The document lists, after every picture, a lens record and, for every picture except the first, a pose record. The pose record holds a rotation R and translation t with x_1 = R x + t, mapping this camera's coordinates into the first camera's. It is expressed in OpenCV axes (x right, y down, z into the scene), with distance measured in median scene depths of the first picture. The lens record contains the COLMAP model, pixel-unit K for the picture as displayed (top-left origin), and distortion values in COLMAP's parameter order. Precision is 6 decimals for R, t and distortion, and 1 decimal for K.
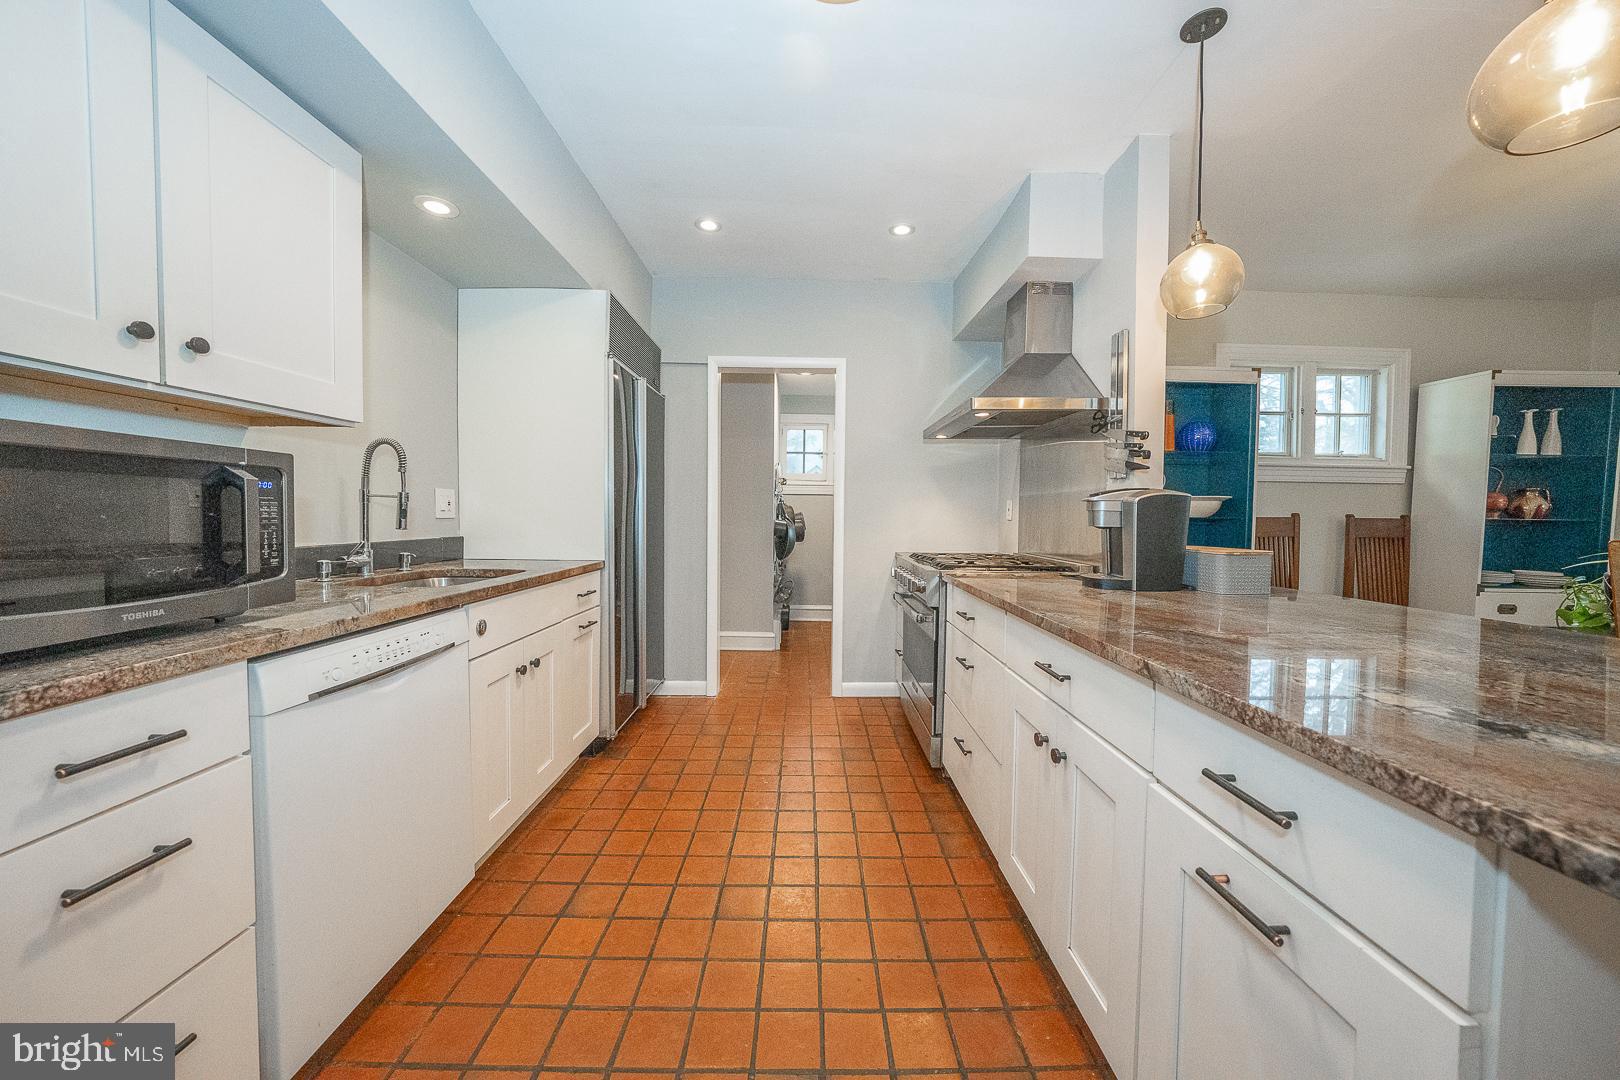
lens RADIAL K [[559.1, 0, 815.7], [0, 559.1, 536.1], [0, 0, 1]] dist [-0.019393, 0.000671]
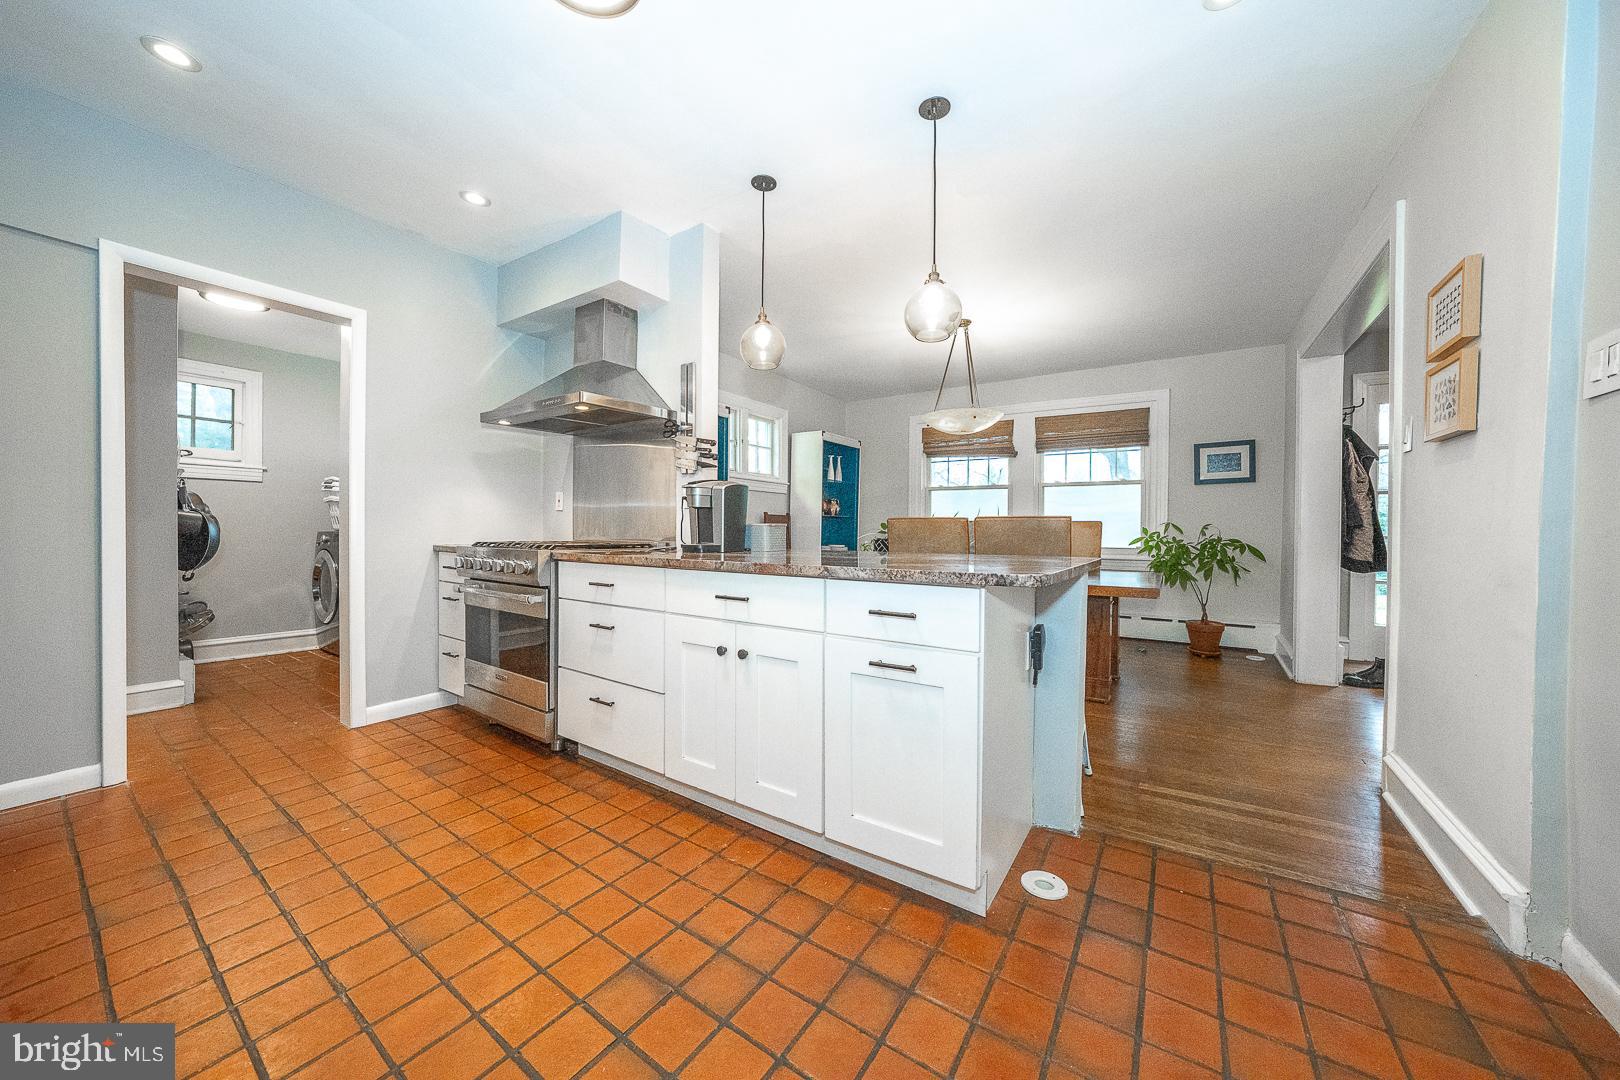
lens RADIAL K [[559.1, 0, 812.1], [0, 559.1, 538.6], [0, 0, 1]] dist [-0.019393, 0.000671]
pose [[0.566958, -0.019203, 0.823523, -0.343444], [0.031542, 0.999501, 0.001591, 0.051385], [-0.823143, 0.025074, 0.567281, 0.009468]]
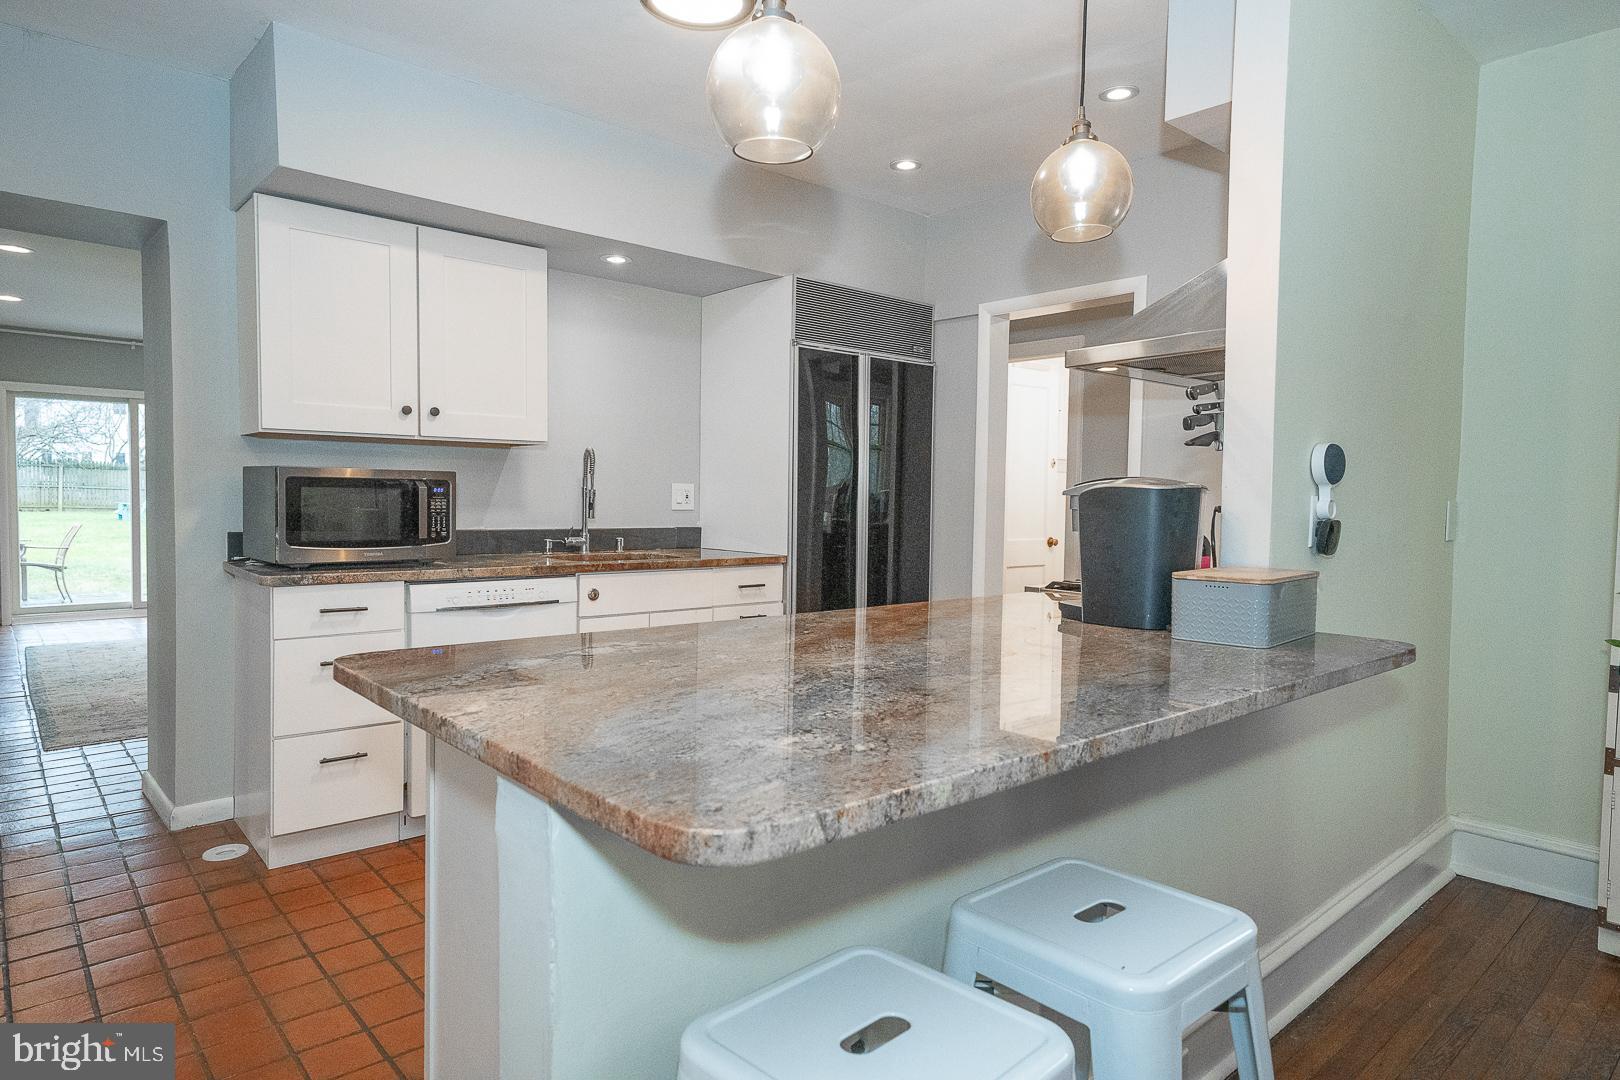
lens RADIAL K [[930.6, 0, 813.4], [0, 930.6, 546.3], [0, 0, 1]] dist [-0.003450, -0.000395]
pose [[0.661951, 0.042263, -0.748355, 0.882201], [-0.037906, 0.999019, 0.022890, -0.011586], [0.748588, 0.013215, 0.662904, -0.038717]]
